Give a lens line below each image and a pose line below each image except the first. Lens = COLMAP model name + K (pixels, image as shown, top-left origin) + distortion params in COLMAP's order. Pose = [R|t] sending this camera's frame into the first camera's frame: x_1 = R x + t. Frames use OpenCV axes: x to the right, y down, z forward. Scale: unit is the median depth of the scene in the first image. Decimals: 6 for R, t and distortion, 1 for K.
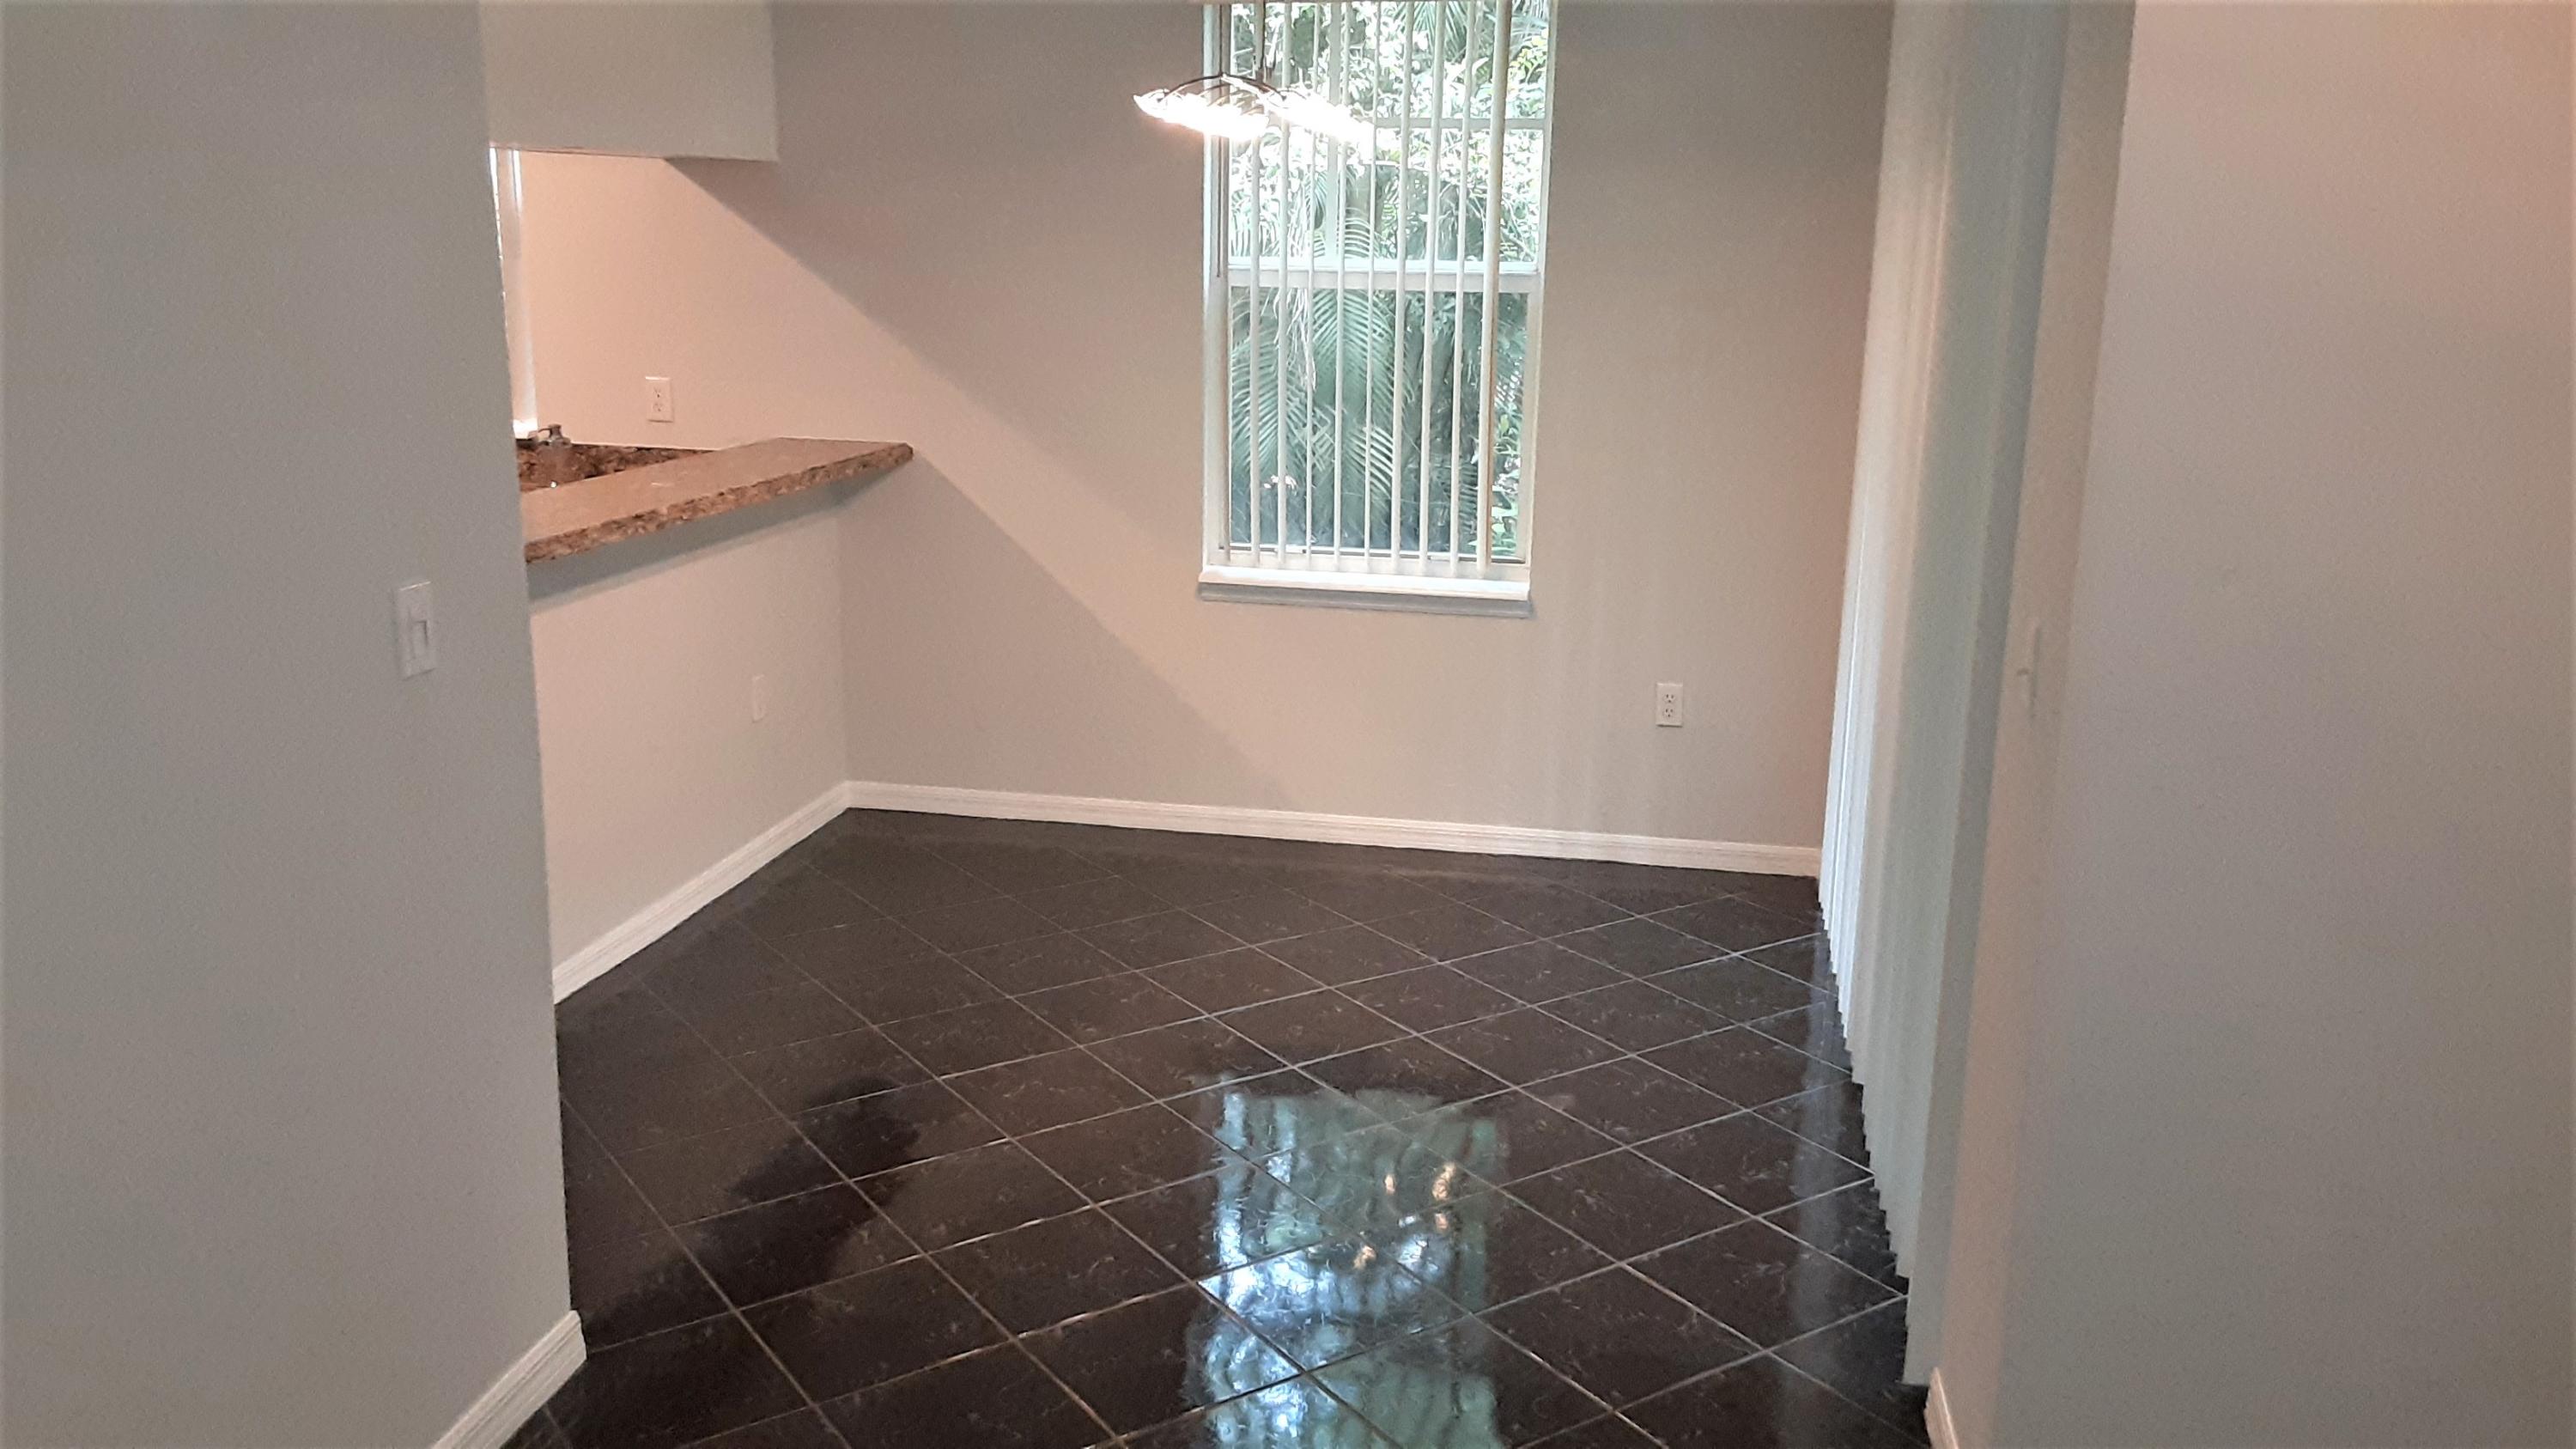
lens RADIAL K [[2195.0, 0, 1321.2], [0, 2195.0, 771.1], [0, 0, 1]] dist [0.046736, -0.006199]
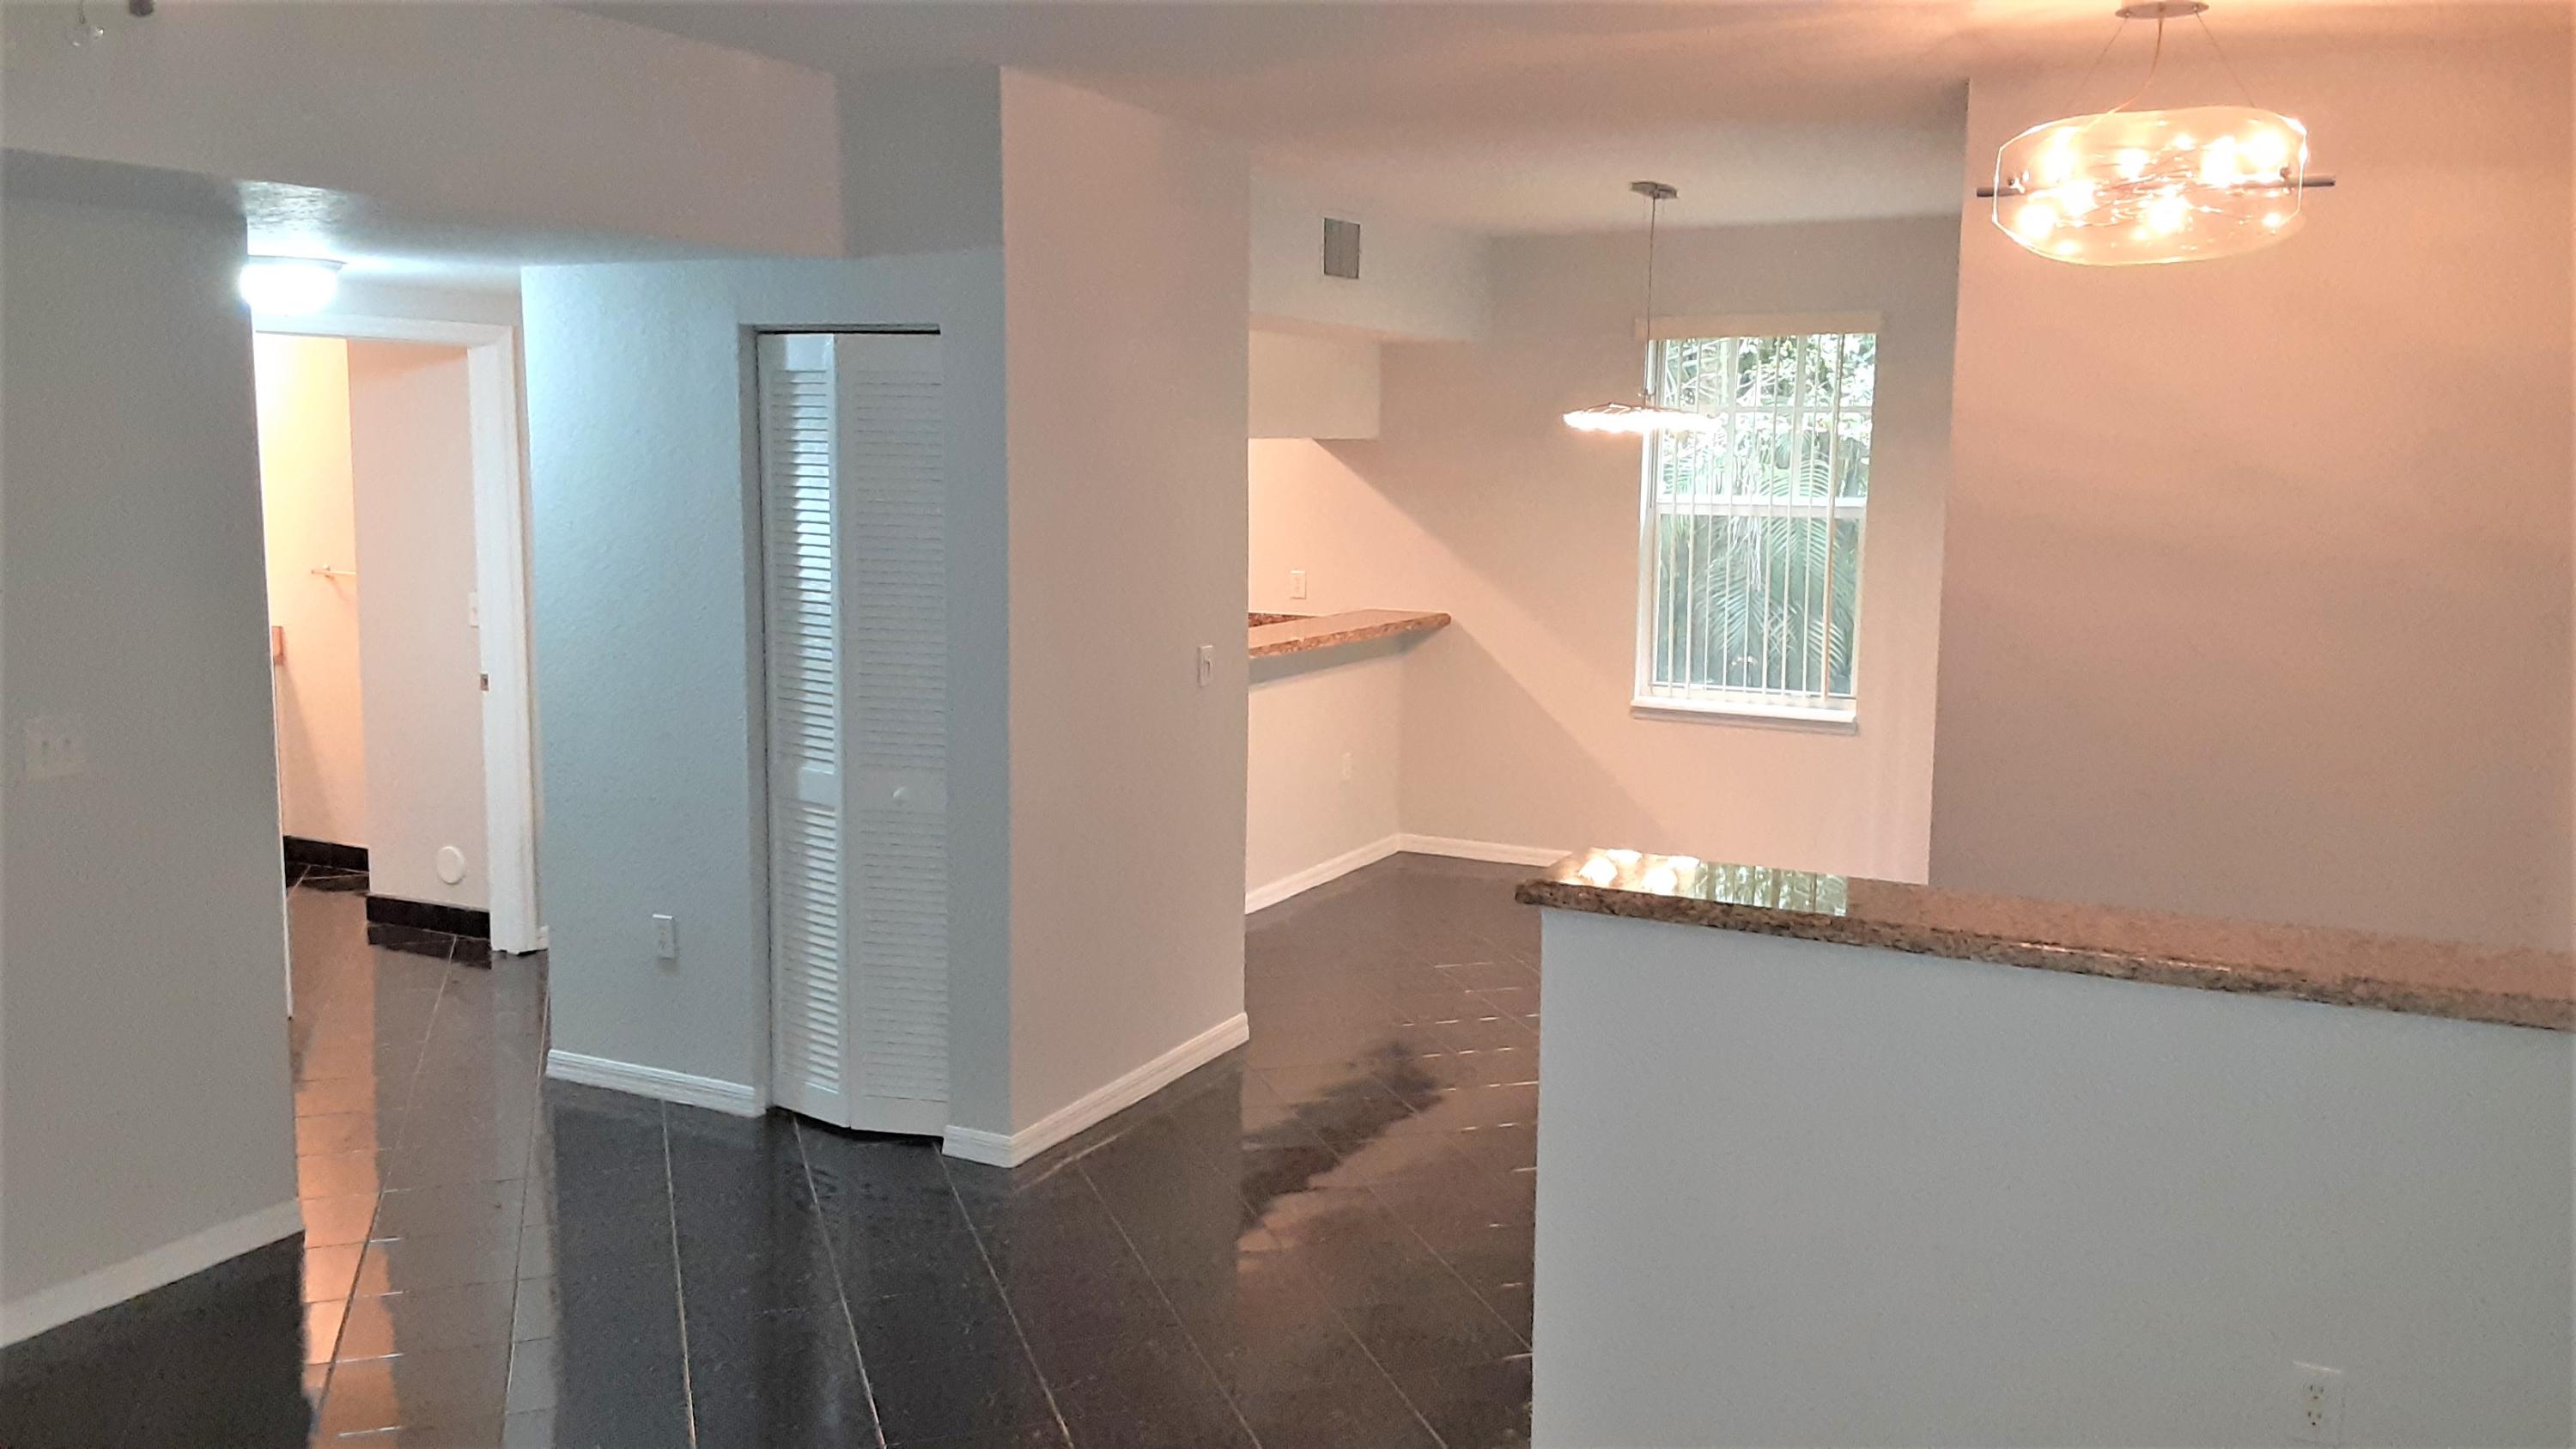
lens RADIAL K [[2195.0, 0, 1321.2], [0, 2195.0, 771.1], [0, 0, 1]] dist [0.046736, -0.006199]
pose [[0.965710, 0.034540, -0.257315, 0.129489], [-0.059612, 0.994131, -0.090282, 0.109028], [0.252687, 0.102525, 0.962101, -0.508750]]
